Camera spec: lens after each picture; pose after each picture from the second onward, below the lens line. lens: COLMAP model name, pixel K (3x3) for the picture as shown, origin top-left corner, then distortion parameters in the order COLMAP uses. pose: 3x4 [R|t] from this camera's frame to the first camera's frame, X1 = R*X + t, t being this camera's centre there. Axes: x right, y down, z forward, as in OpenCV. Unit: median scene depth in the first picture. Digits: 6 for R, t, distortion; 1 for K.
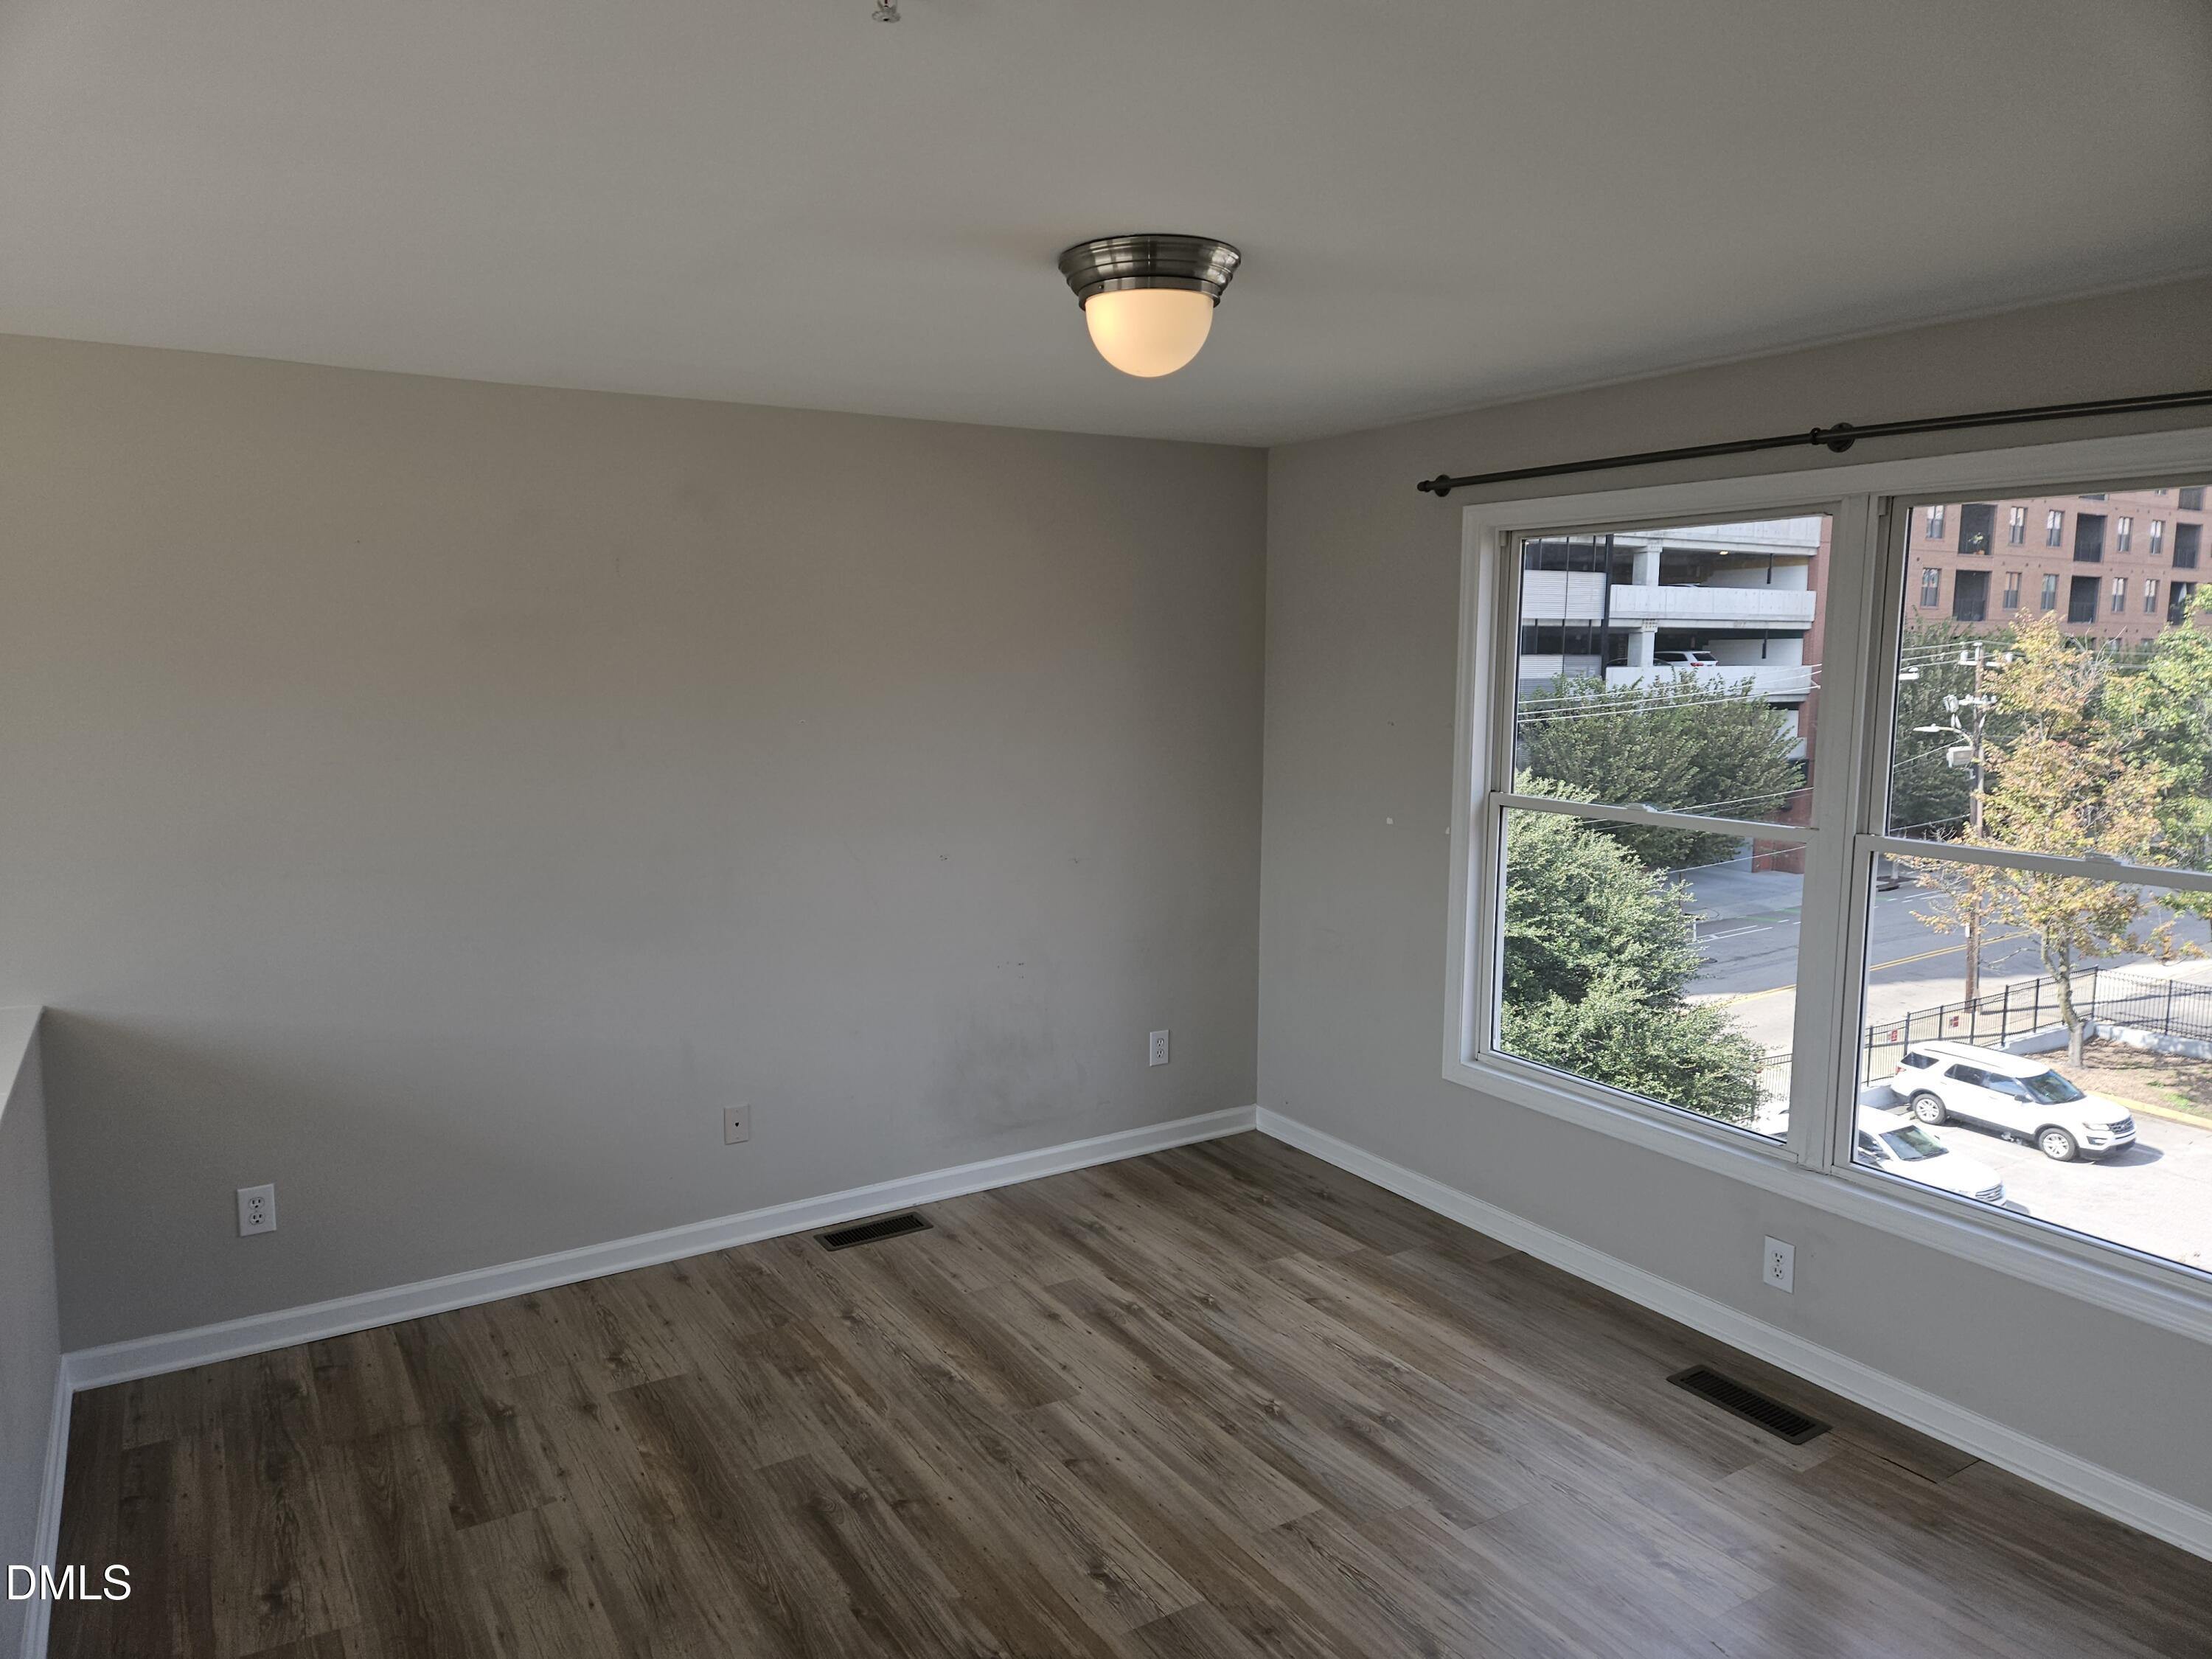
lens RADIAL K [[1476.0, 0, 1106.3], [0, 1476.0, 824.7], [0, 0, 1]] dist [0.055927, -0.049669]
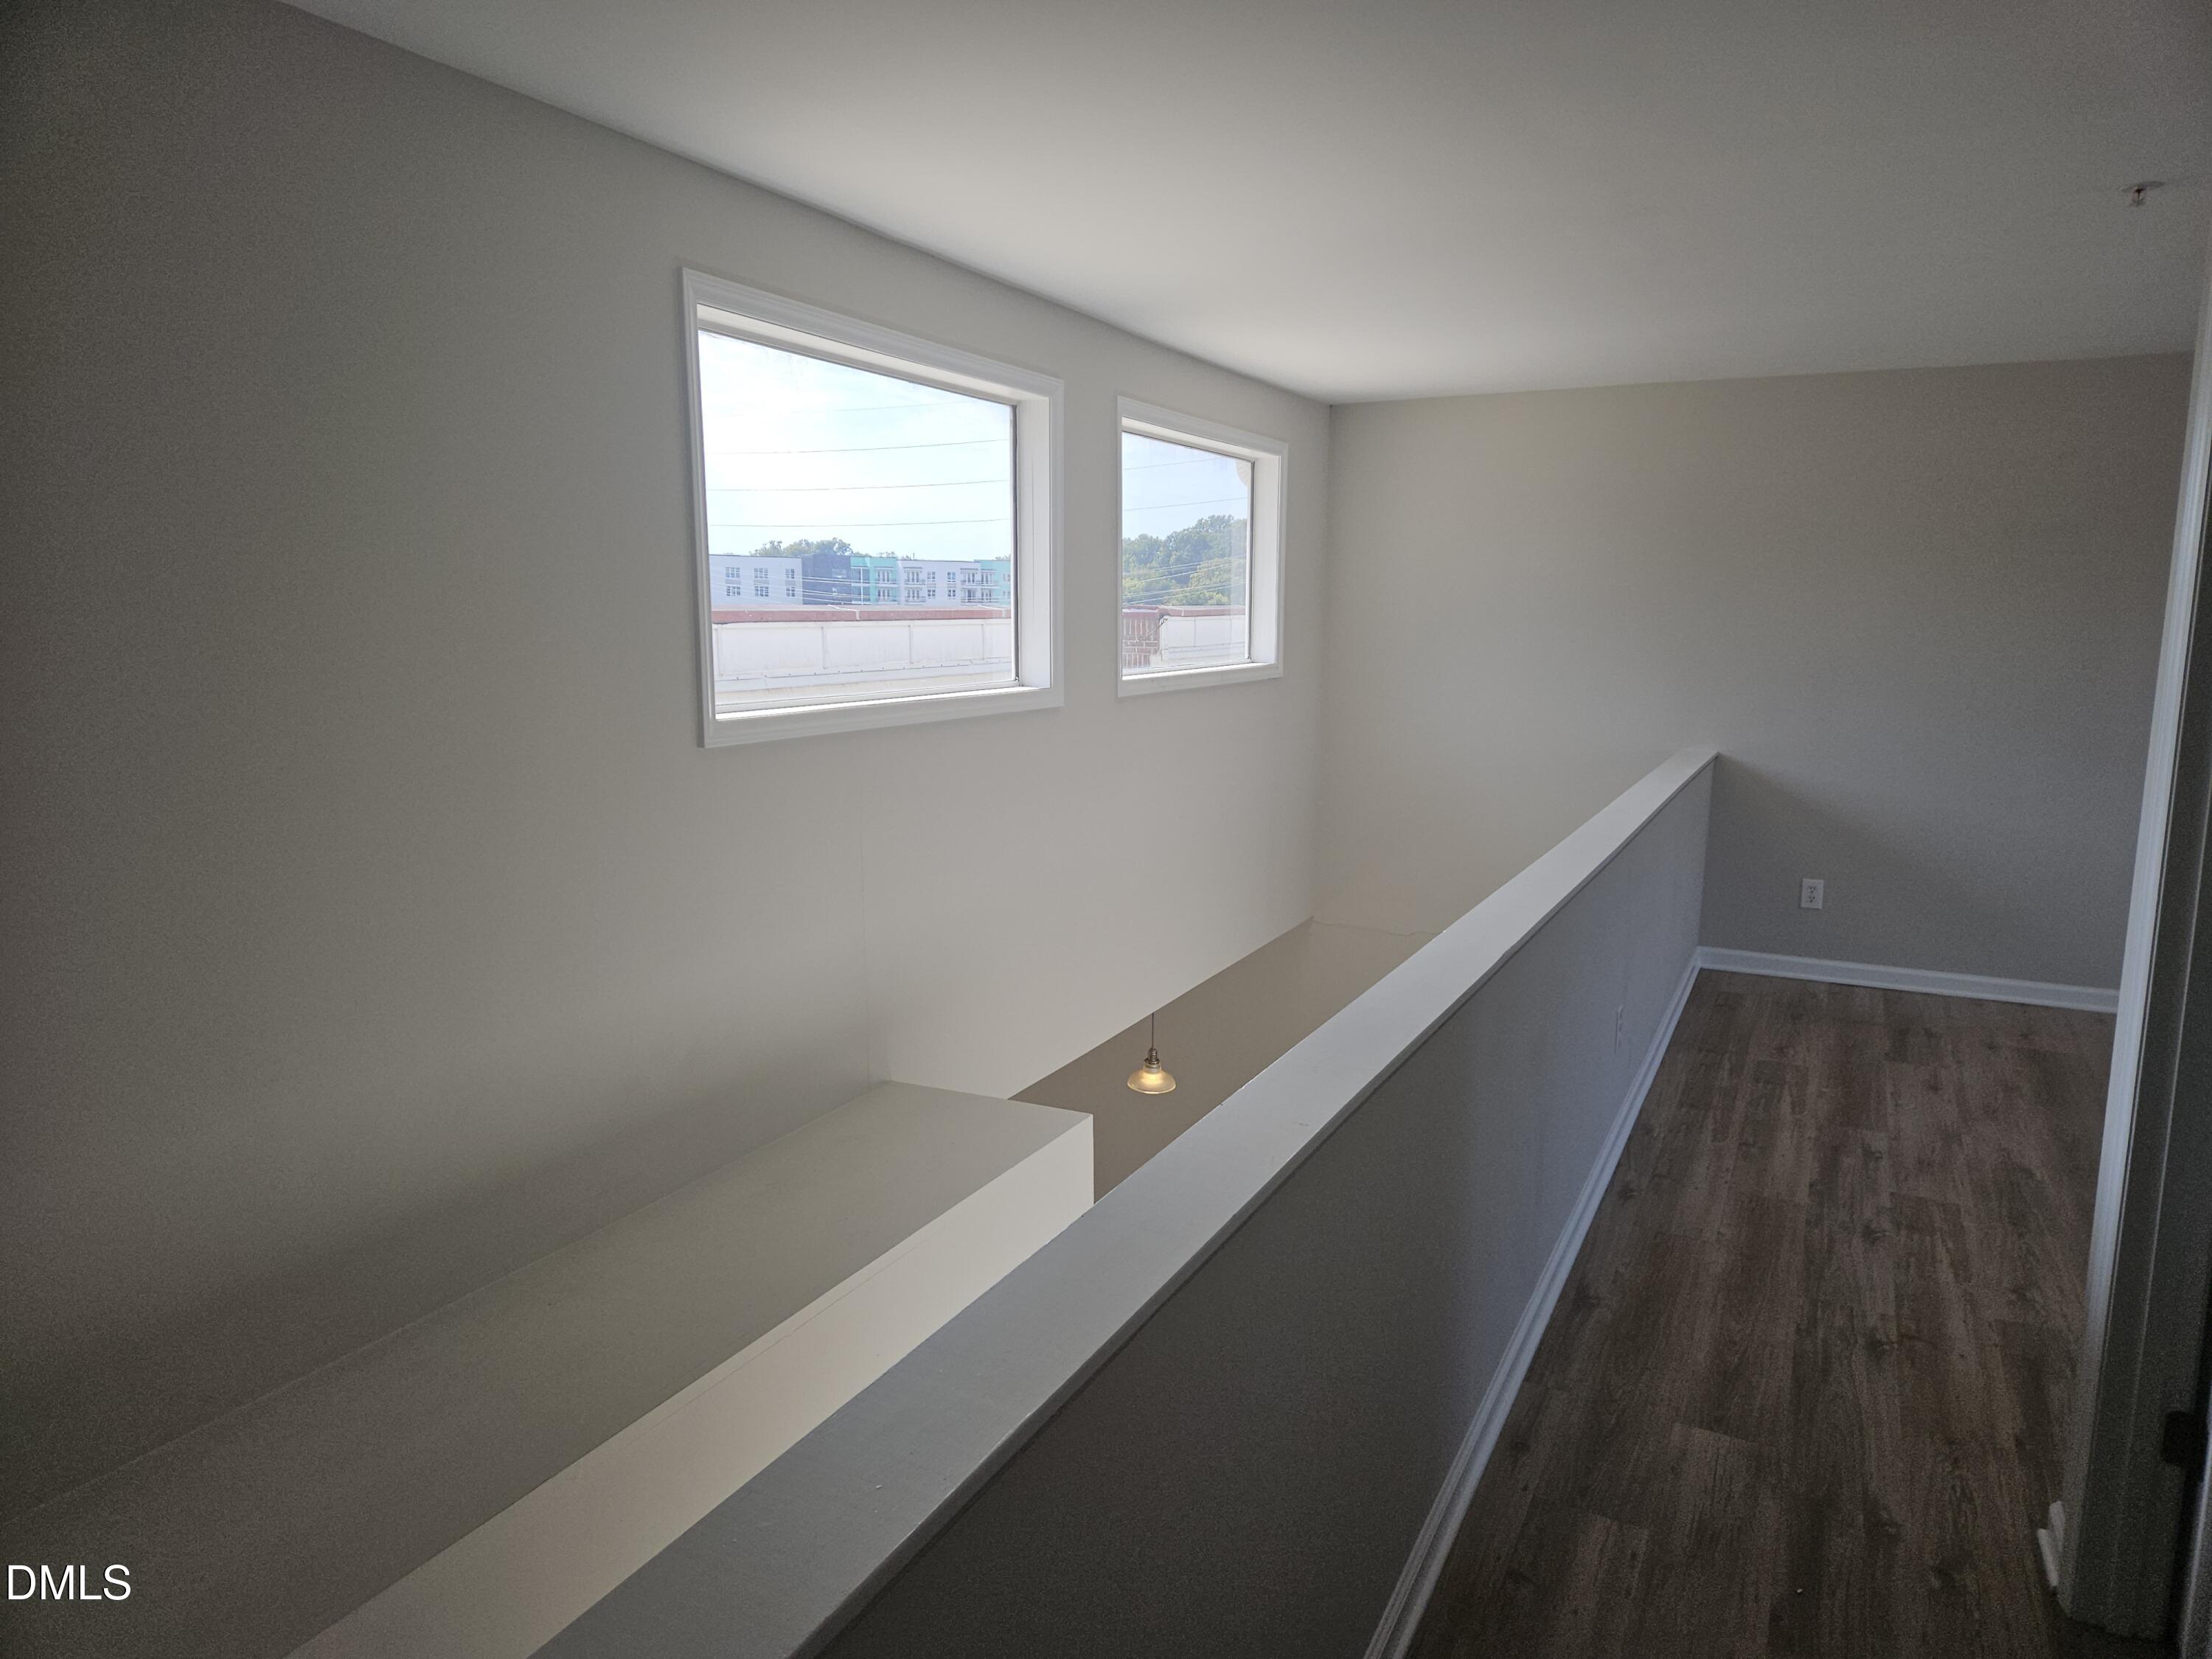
lens RADIAL K [[1476.0, 0, 1106.4], [0, 1476.0, 828.9], [0, 0, 1]] dist [0.055927, -0.049669]
pose [[0.519603, 0.131496, -0.844228, 0.456103], [-0.110975, 0.990103, 0.085914, 0.146647], [0.847170, 0.049047, 0.529053, -0.597052]]
